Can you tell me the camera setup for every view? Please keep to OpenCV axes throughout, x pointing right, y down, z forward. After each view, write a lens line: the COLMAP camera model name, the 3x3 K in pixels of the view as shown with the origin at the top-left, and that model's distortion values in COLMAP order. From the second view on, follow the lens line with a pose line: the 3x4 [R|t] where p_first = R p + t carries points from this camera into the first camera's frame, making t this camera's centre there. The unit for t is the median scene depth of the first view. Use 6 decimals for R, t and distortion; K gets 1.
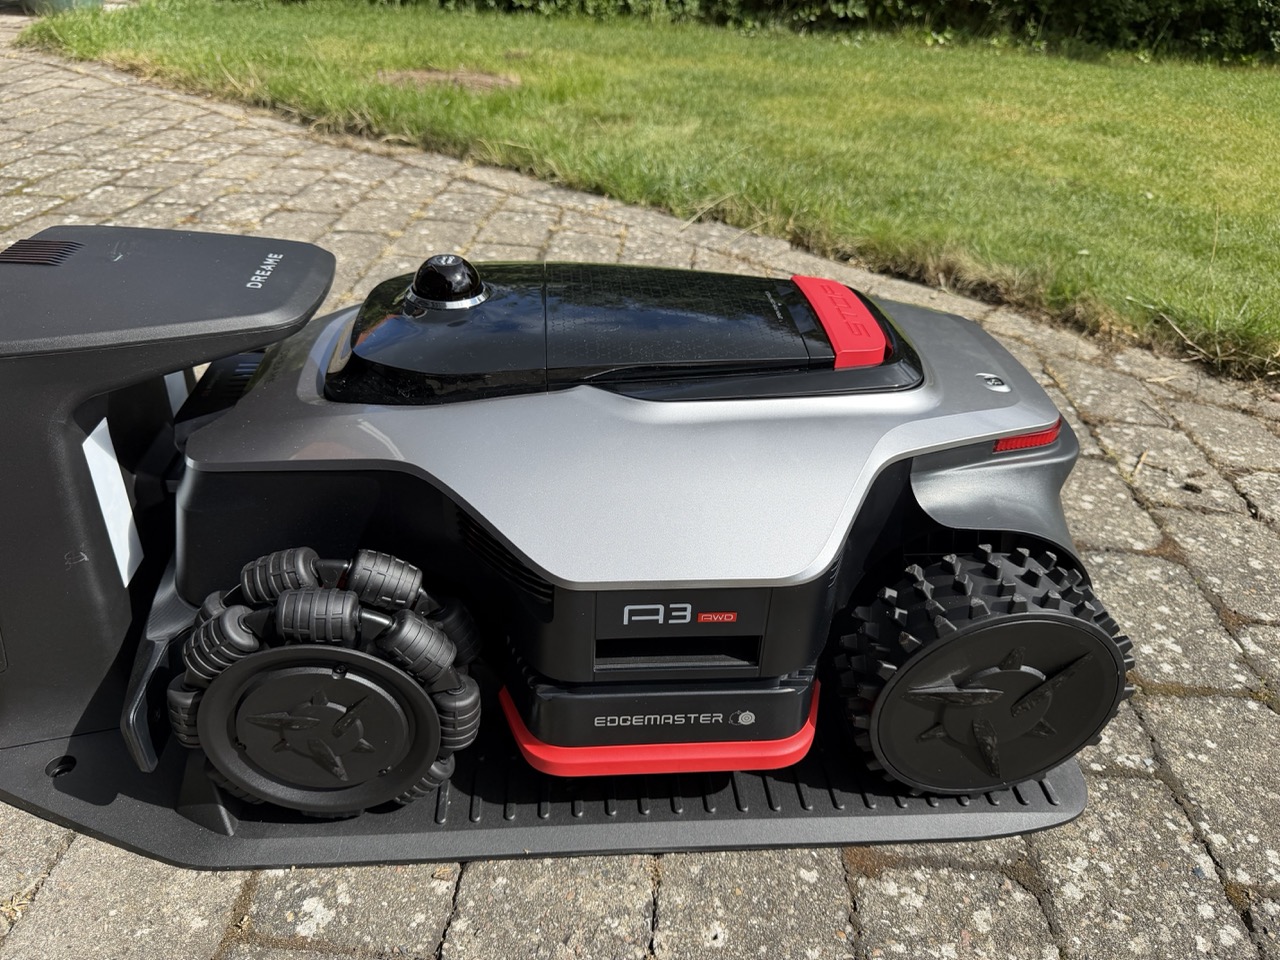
lens RADIAL K [[883.5, 0, 636.8], [0, 883.5, 483.5], [0, 0, 1]] dist [-0.003149, -0.014814]
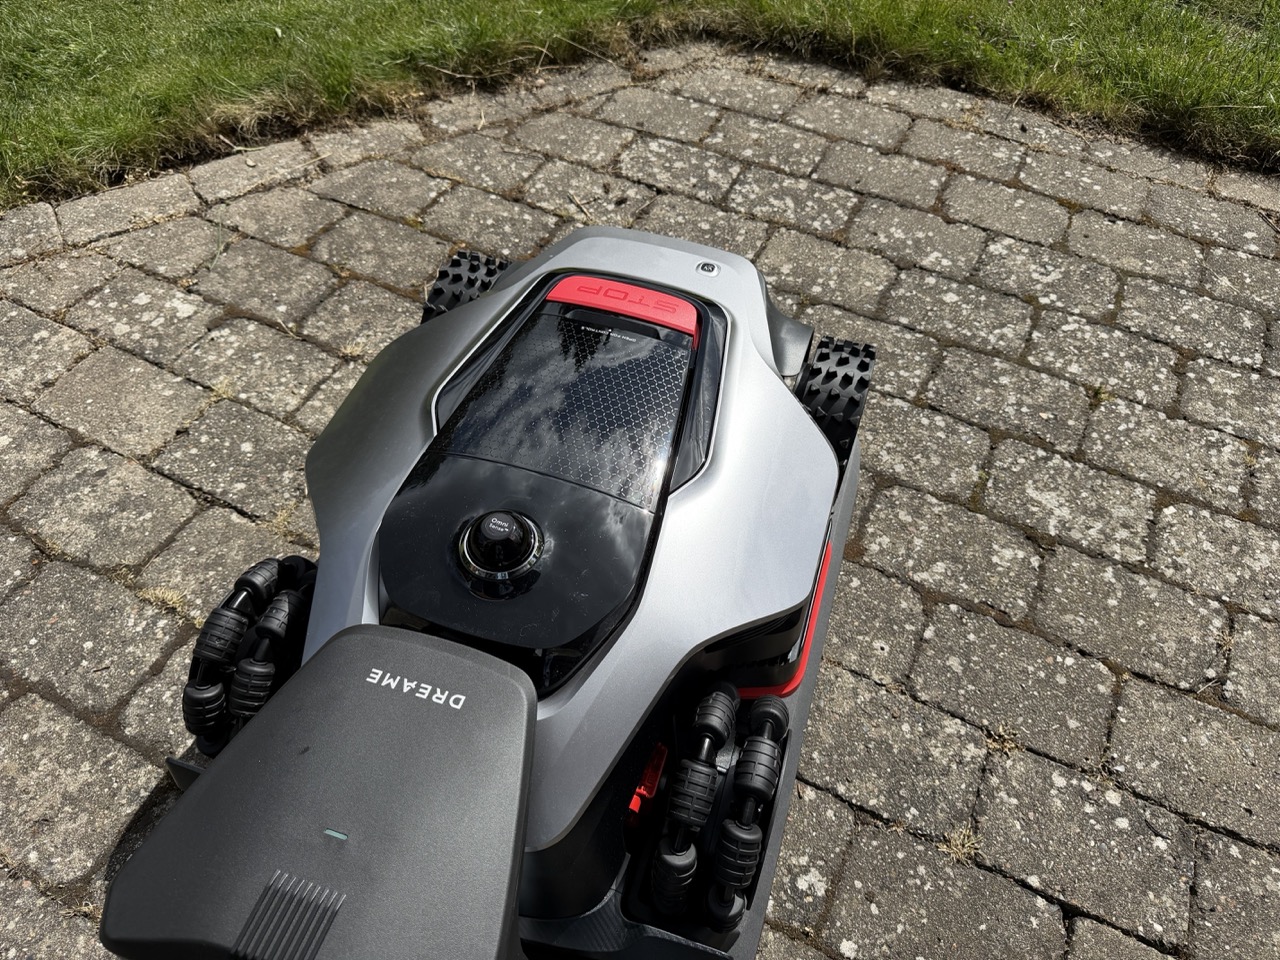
lens RADIAL K [[883.5, 0, 642.9], [0, 883.5, 476.4], [0, 0, 1]] dist [-0.003149, -0.014814]
pose [[0.390767, -0.758468, 0.521563, -0.665473], [0.522242, 0.649272, 0.552910, -0.798028], [-0.758000, 0.056323, 0.649818, 0.228893]]
